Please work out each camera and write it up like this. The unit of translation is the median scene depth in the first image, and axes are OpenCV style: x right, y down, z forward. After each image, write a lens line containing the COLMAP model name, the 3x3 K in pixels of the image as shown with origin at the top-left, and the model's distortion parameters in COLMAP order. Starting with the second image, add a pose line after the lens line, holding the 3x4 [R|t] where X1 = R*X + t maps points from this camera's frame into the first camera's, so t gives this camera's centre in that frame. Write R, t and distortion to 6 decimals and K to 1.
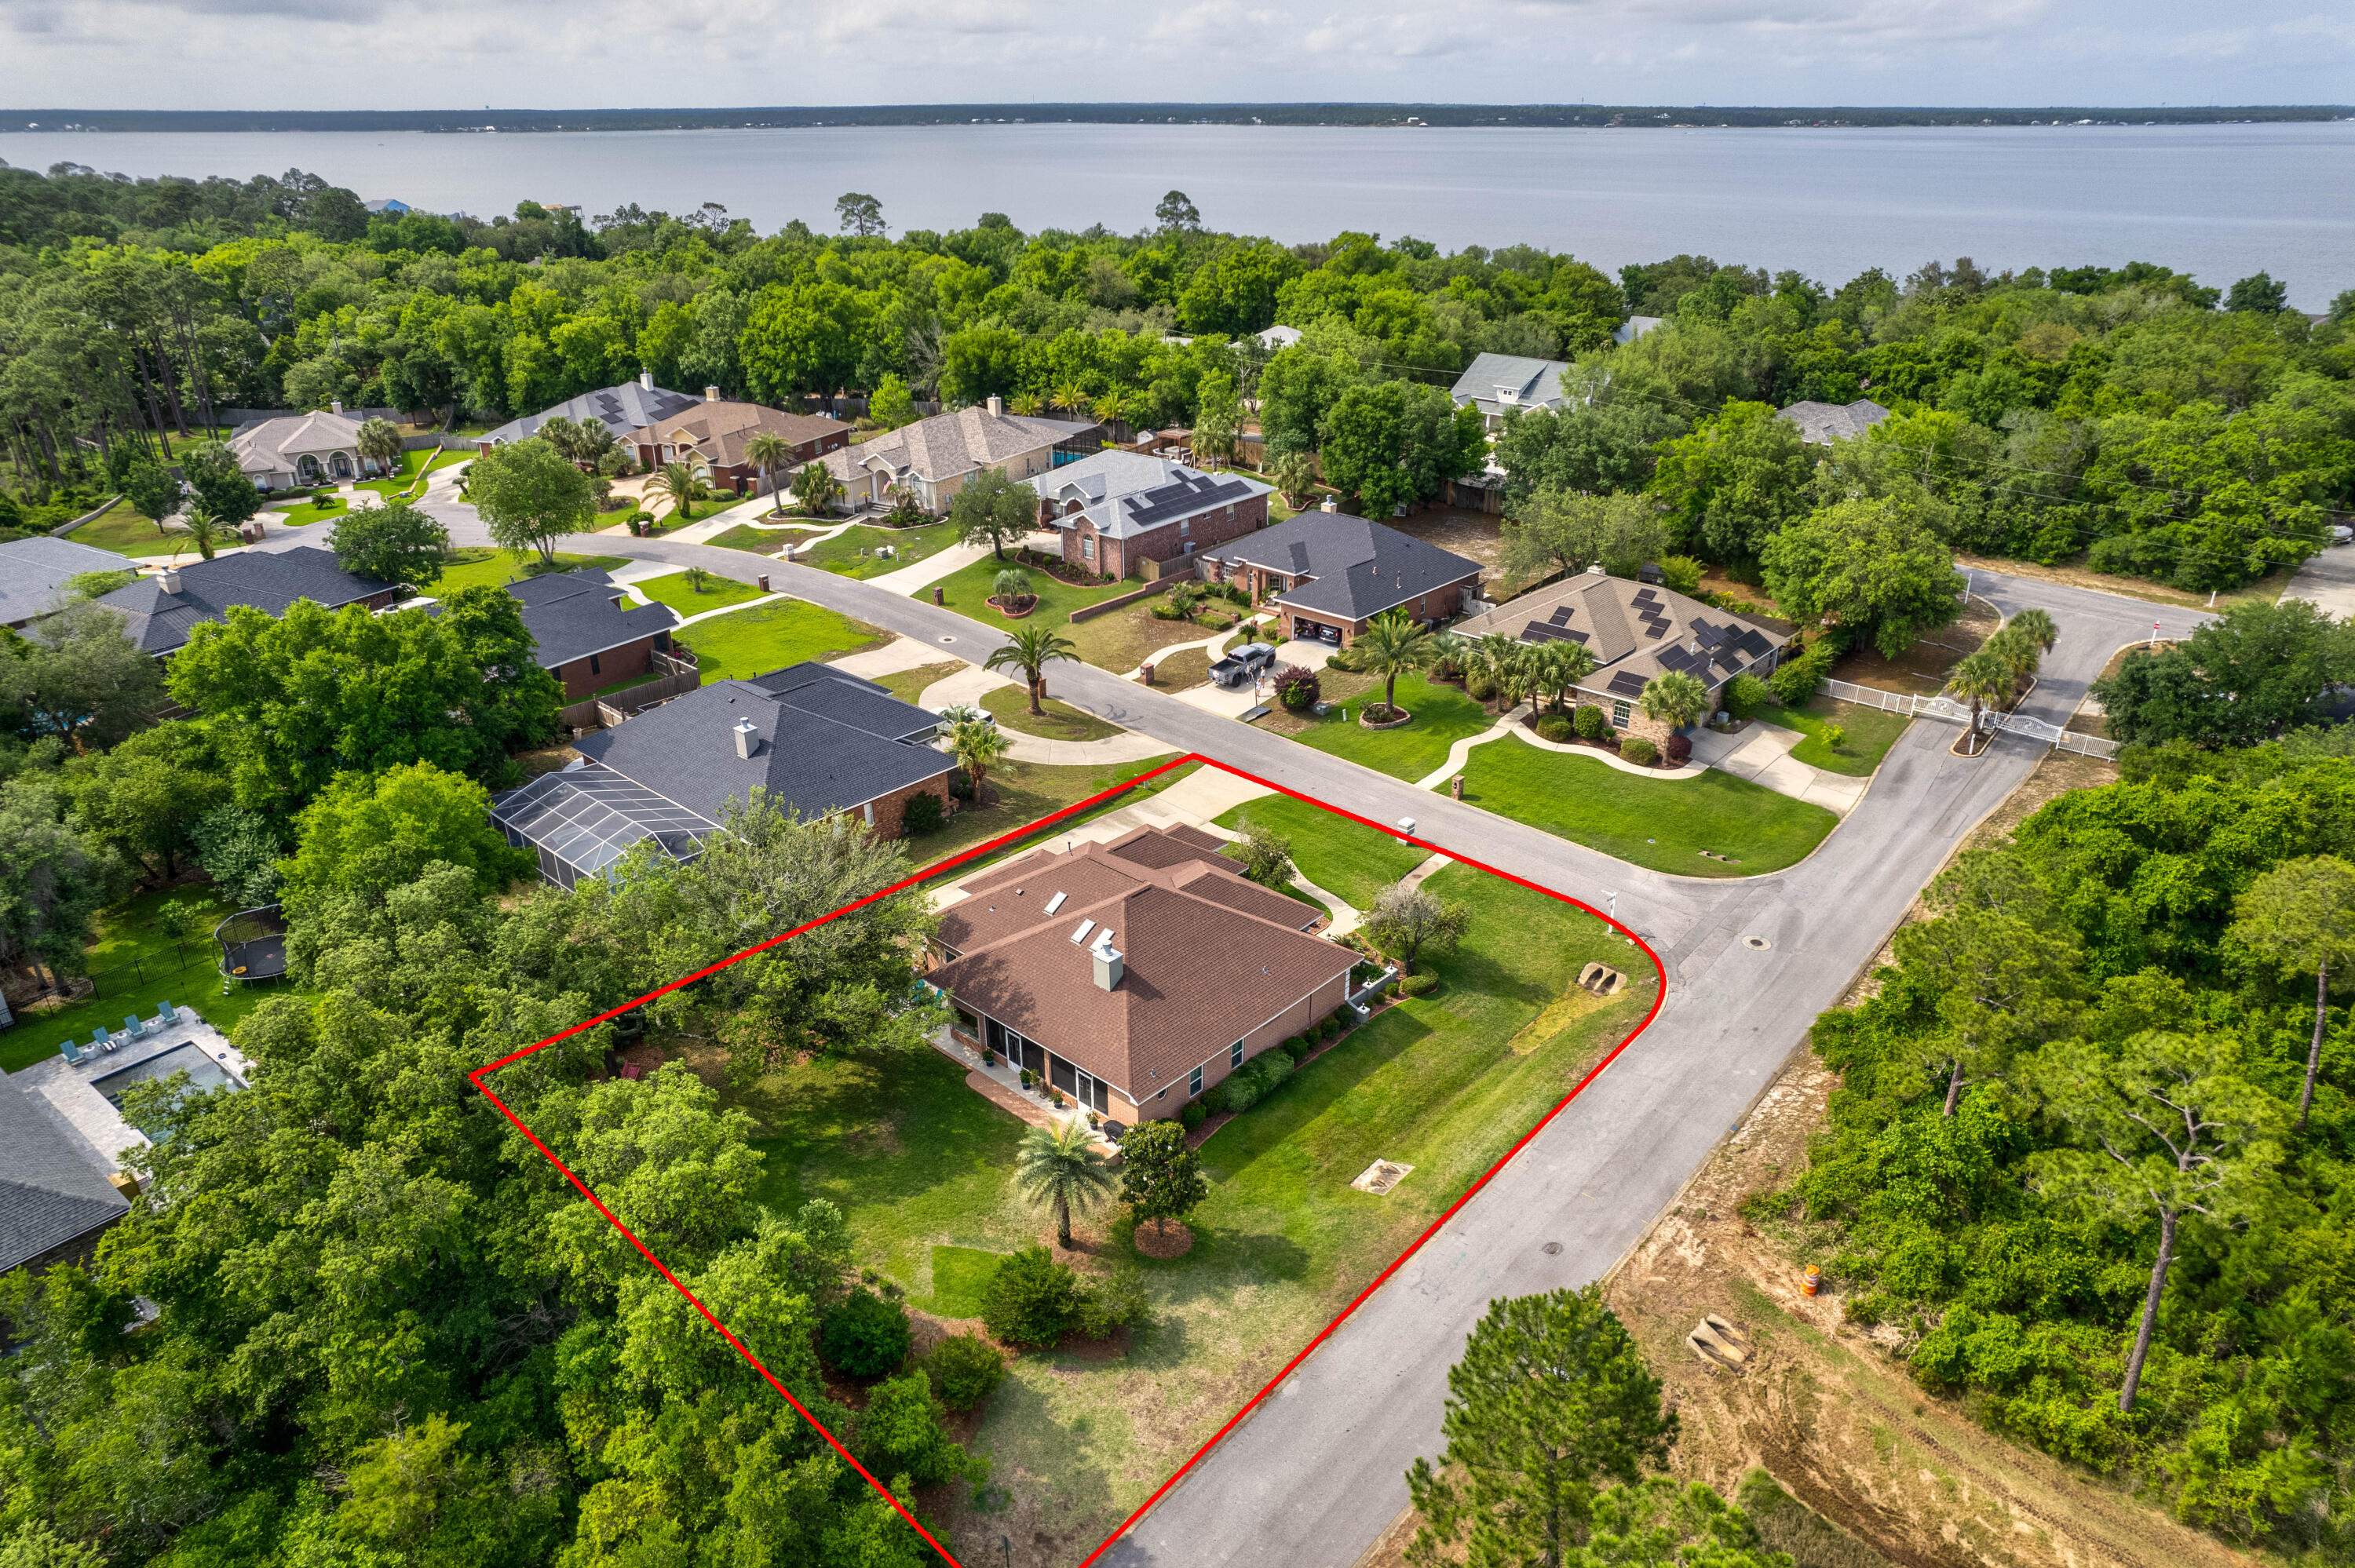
lens RADIAL K [[1516.2, 0, 1177.5], [0, 1516.2, 784.0], [0, 0, 1]] dist [-0.084032, 0.076091]
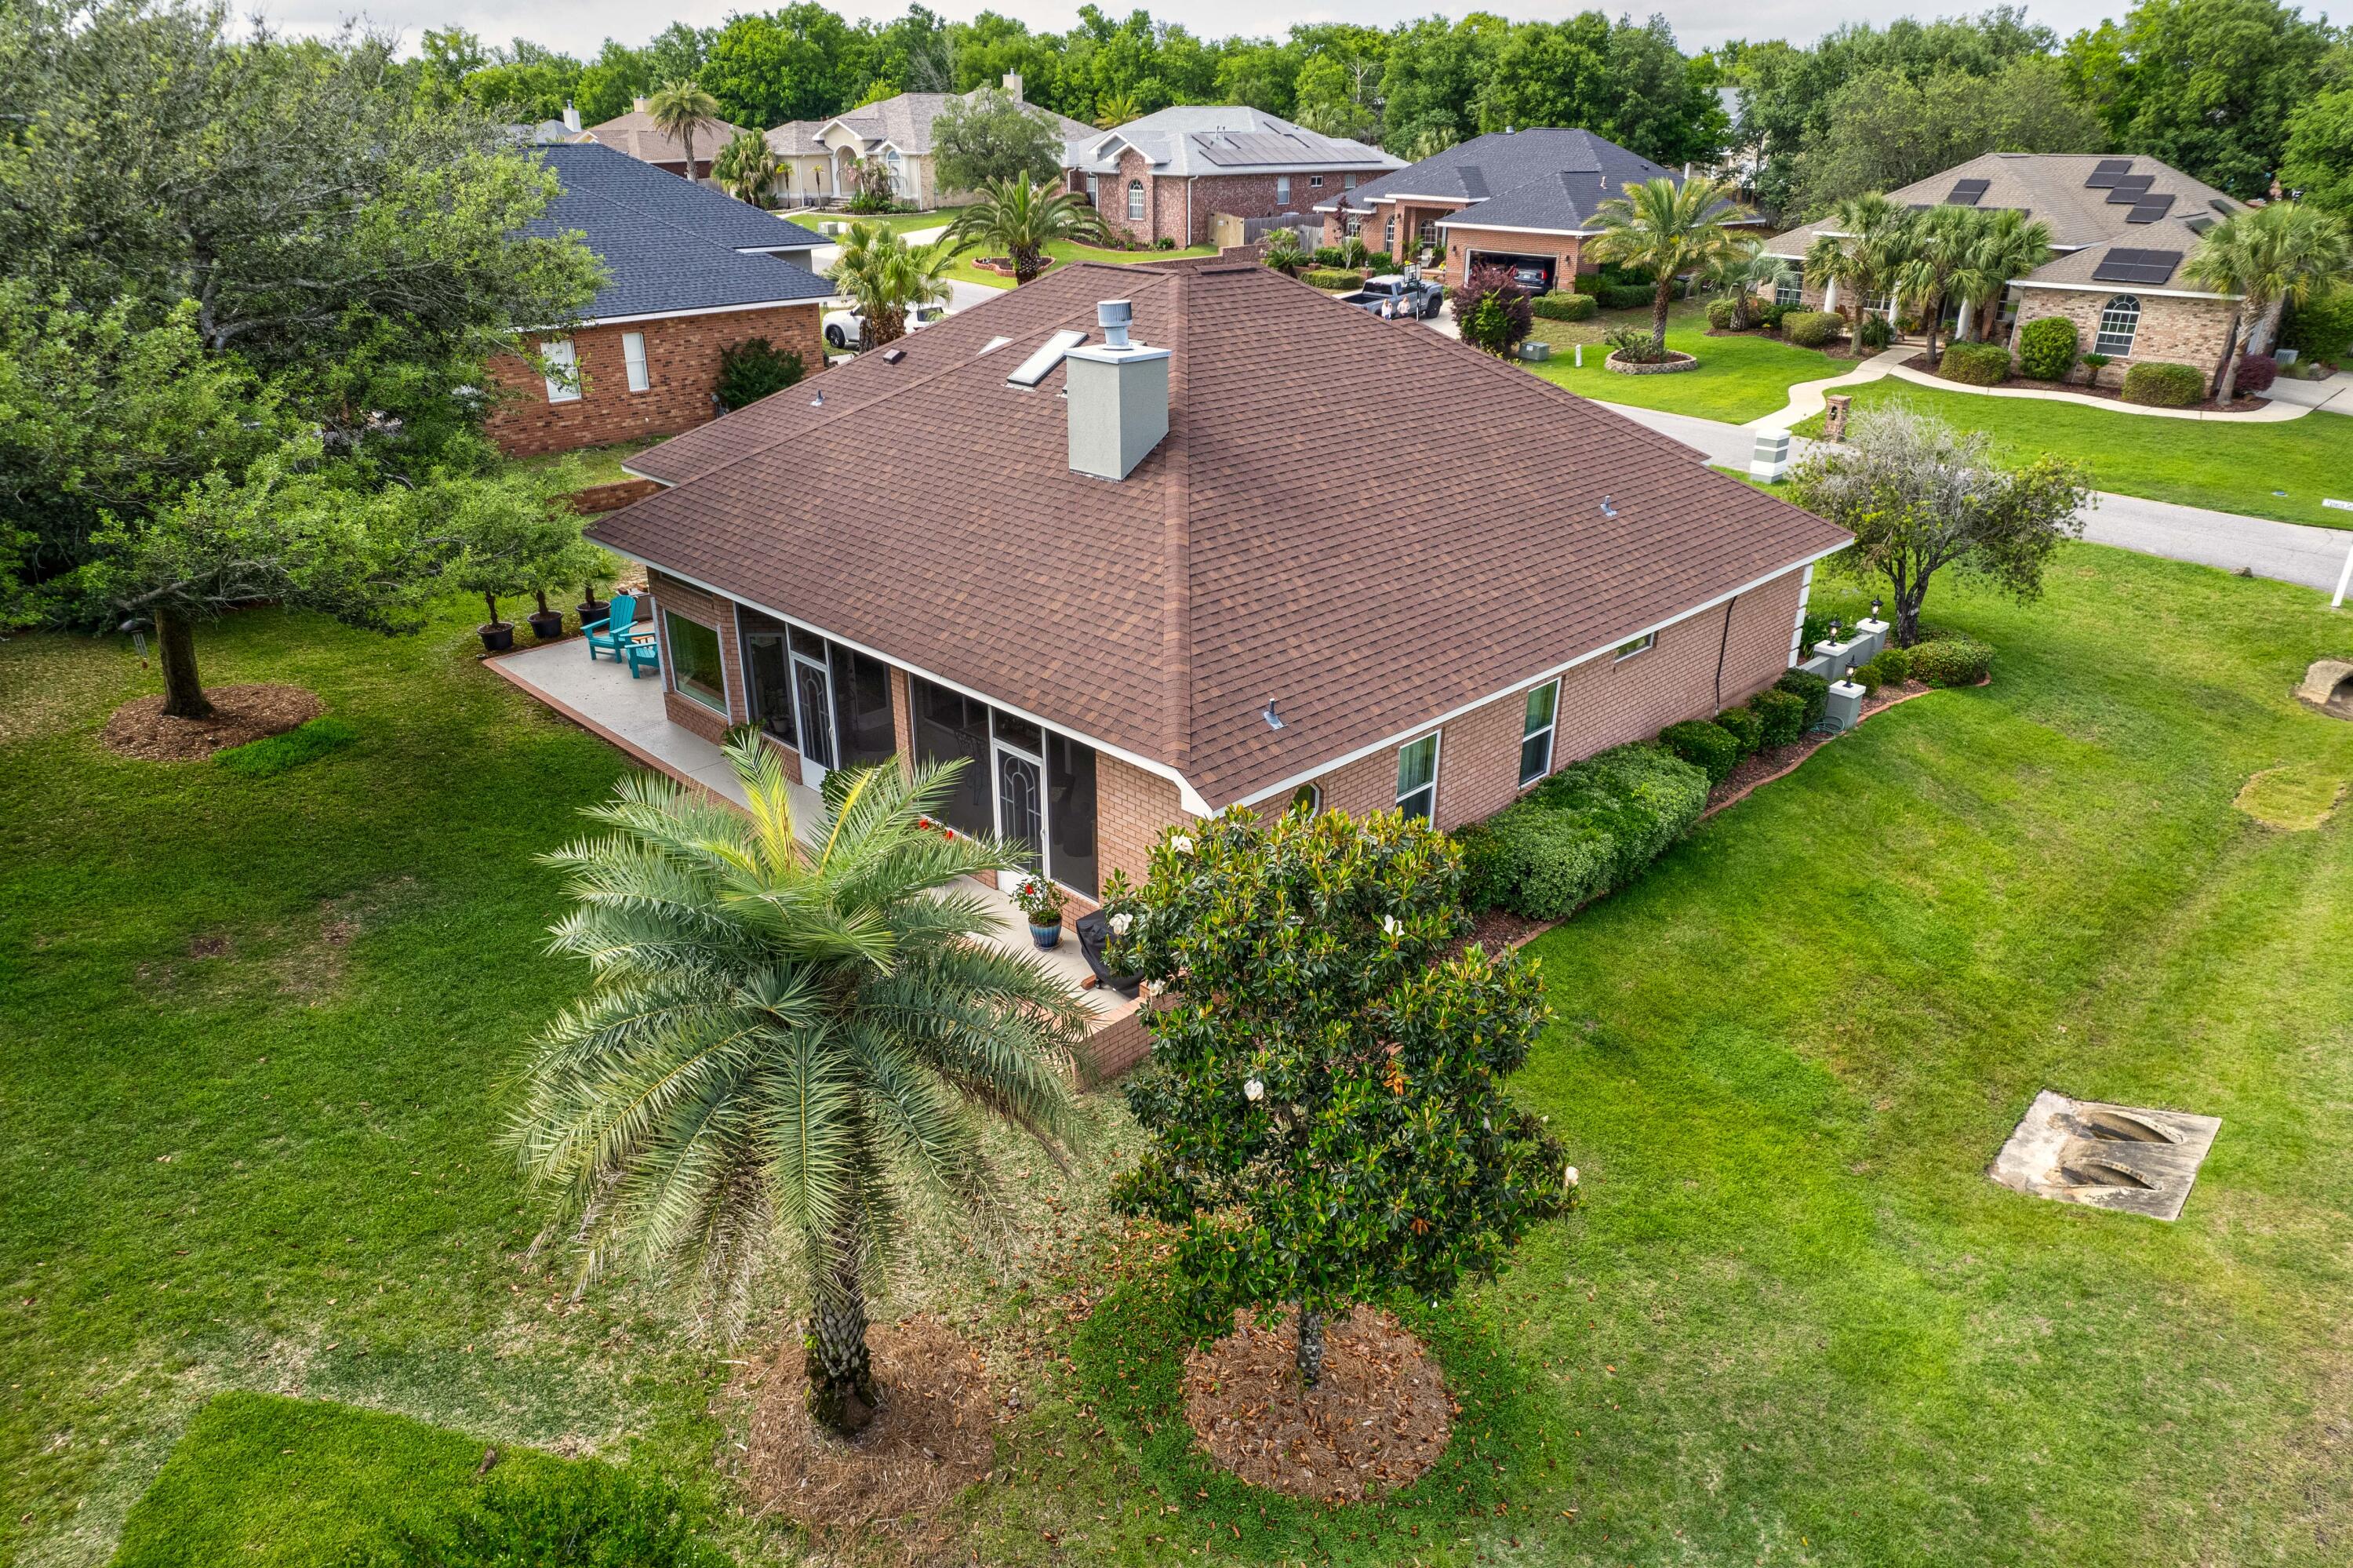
lens RADIAL K [[1515.2, 0, 1176.5], [0, 1515.2, 784.0], [0, 0, 1]] dist [-0.084032, 0.076091]
pose [[0.998963, 0.025364, -0.037819, -0.019717], [-0.025740, 0.999623, -0.009505, 0.180816], [0.037563, 0.010468, 0.999239, 0.652382]]
